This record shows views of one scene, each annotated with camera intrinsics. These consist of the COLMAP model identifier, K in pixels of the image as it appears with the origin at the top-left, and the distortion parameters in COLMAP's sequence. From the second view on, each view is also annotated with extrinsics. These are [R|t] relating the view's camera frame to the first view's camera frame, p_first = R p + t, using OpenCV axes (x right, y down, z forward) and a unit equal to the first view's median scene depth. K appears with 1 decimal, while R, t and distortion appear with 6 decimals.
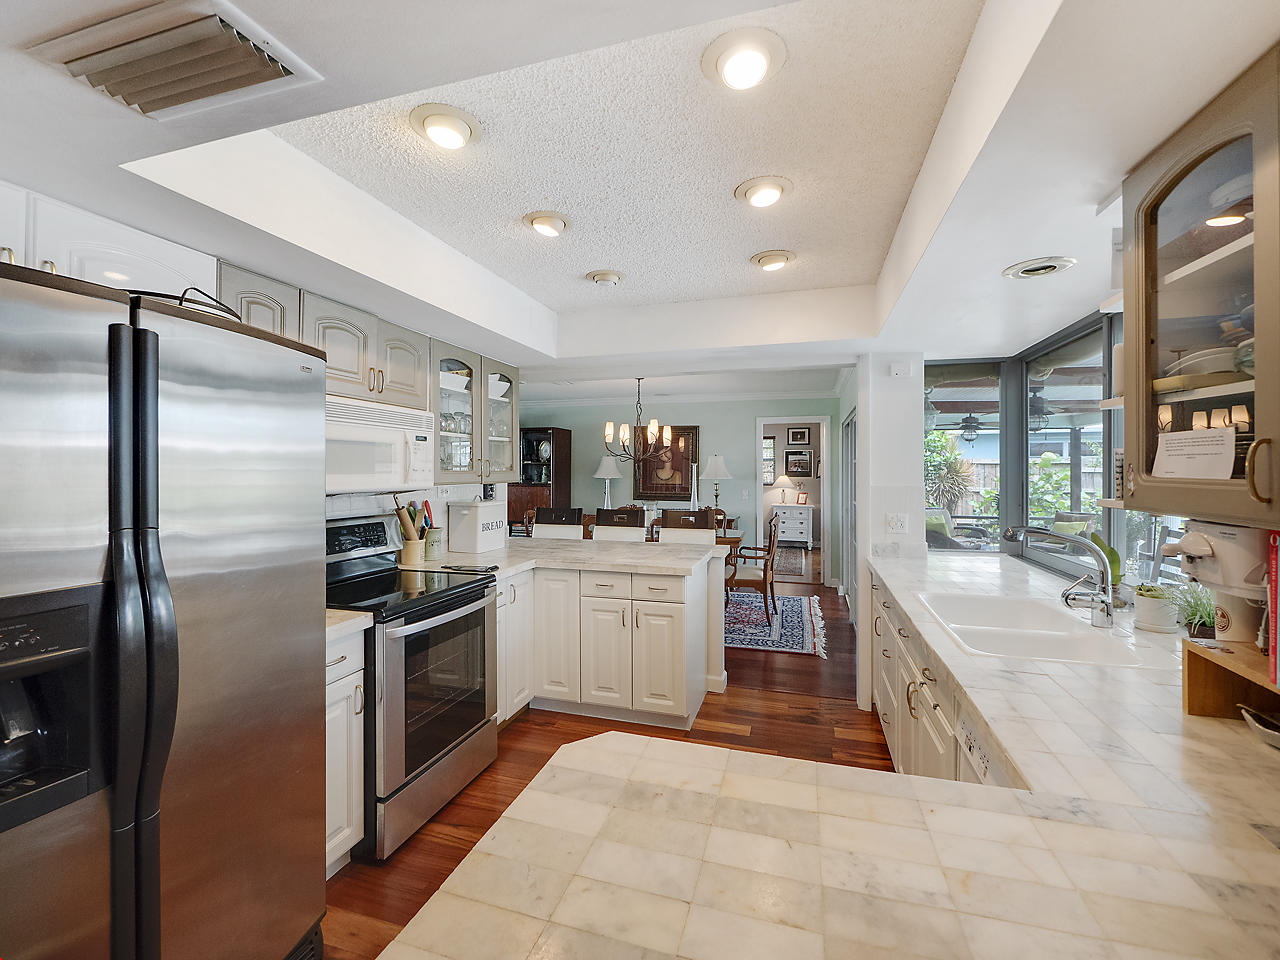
lens RADIAL K [[556.4, 0, 641.6], [0, 556.4, 474.2], [0, 0, 1]] dist [-0.017046, -0.000229]
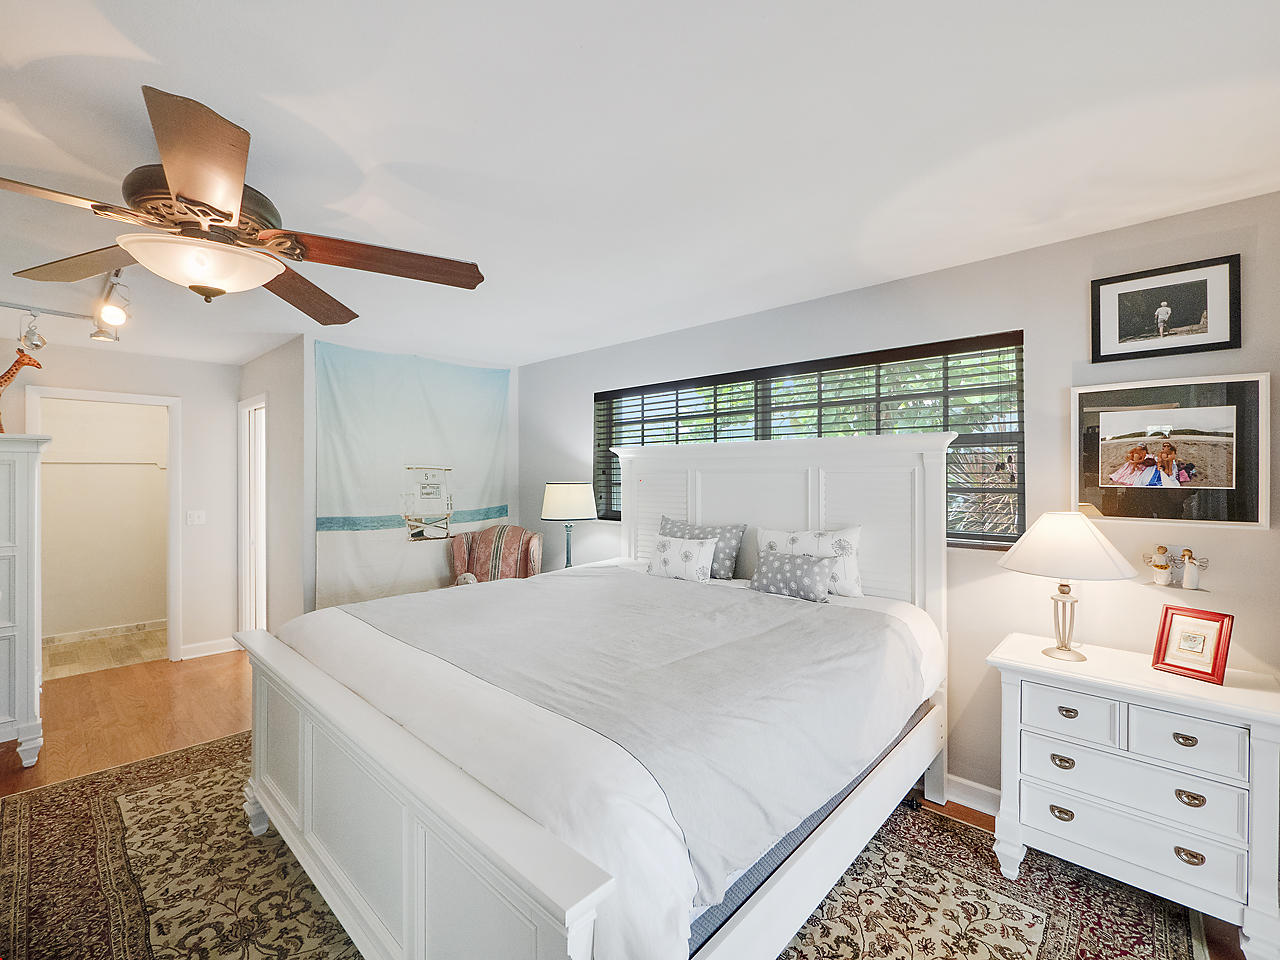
lens RADIAL K [[556.4, 0, 632.2], [0, 556.4, 474.2], [0, 0, 1]] dist [-0.017046, -0.000229]
pose [[0.898224, -0.002017, -0.439532, 0.198802], [-0.000826, 0.999980, -0.006275, -0.009256], [0.439536, 0.006000, 0.898205, 0.743186]]
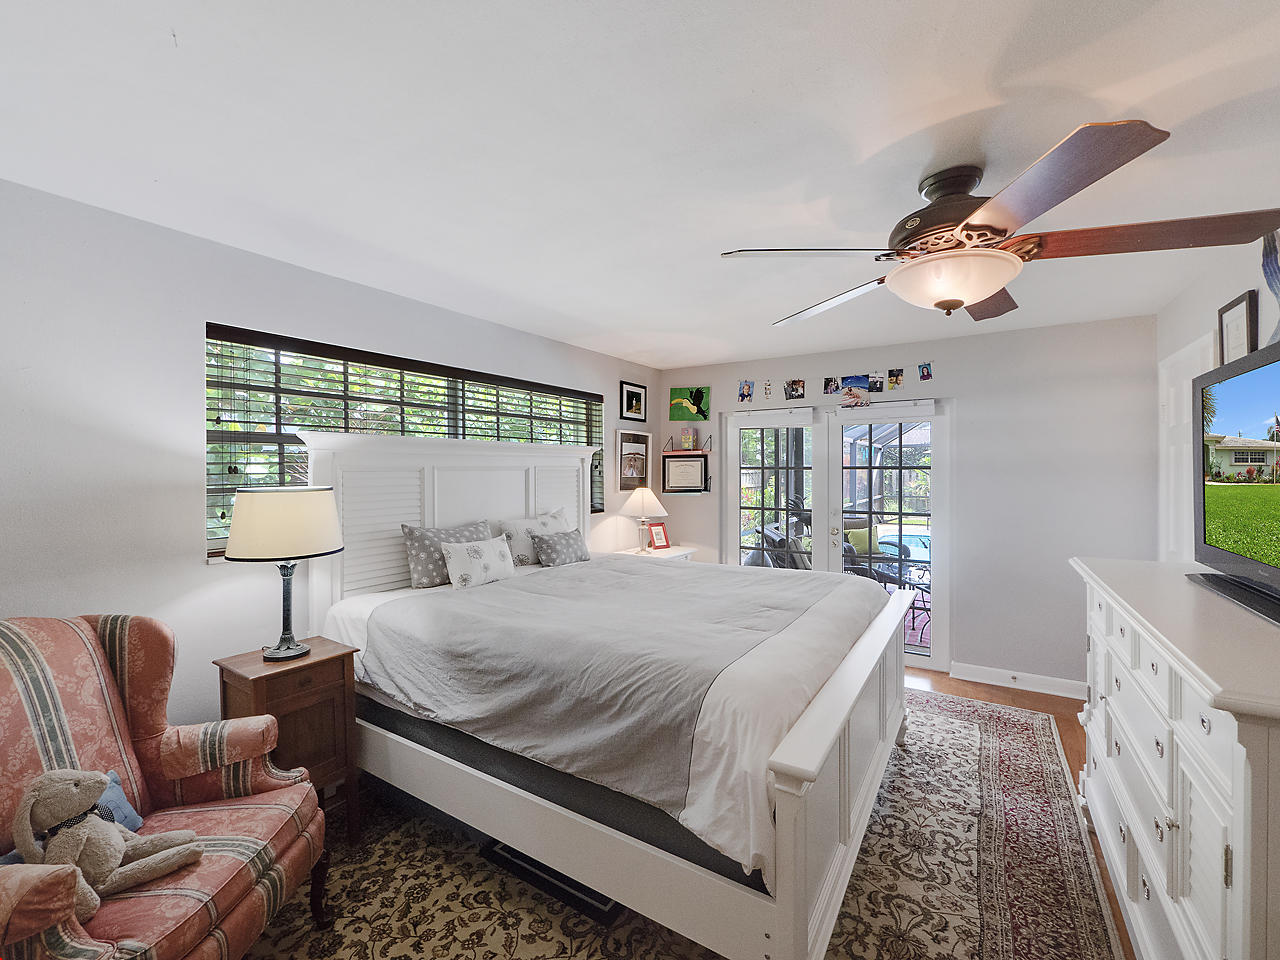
lens RADIAL K [[556.4, 0, 634.7], [0, 556.4, 474.6], [0, 0, 1]] dist [-0.017046, -0.000229]
pose [[0.260372, -0.011634, 0.965438, -0.167921], [0.005857, 0.999928, 0.010470, -0.012516], [-0.965491, 0.002929, 0.260421, 0.878929]]
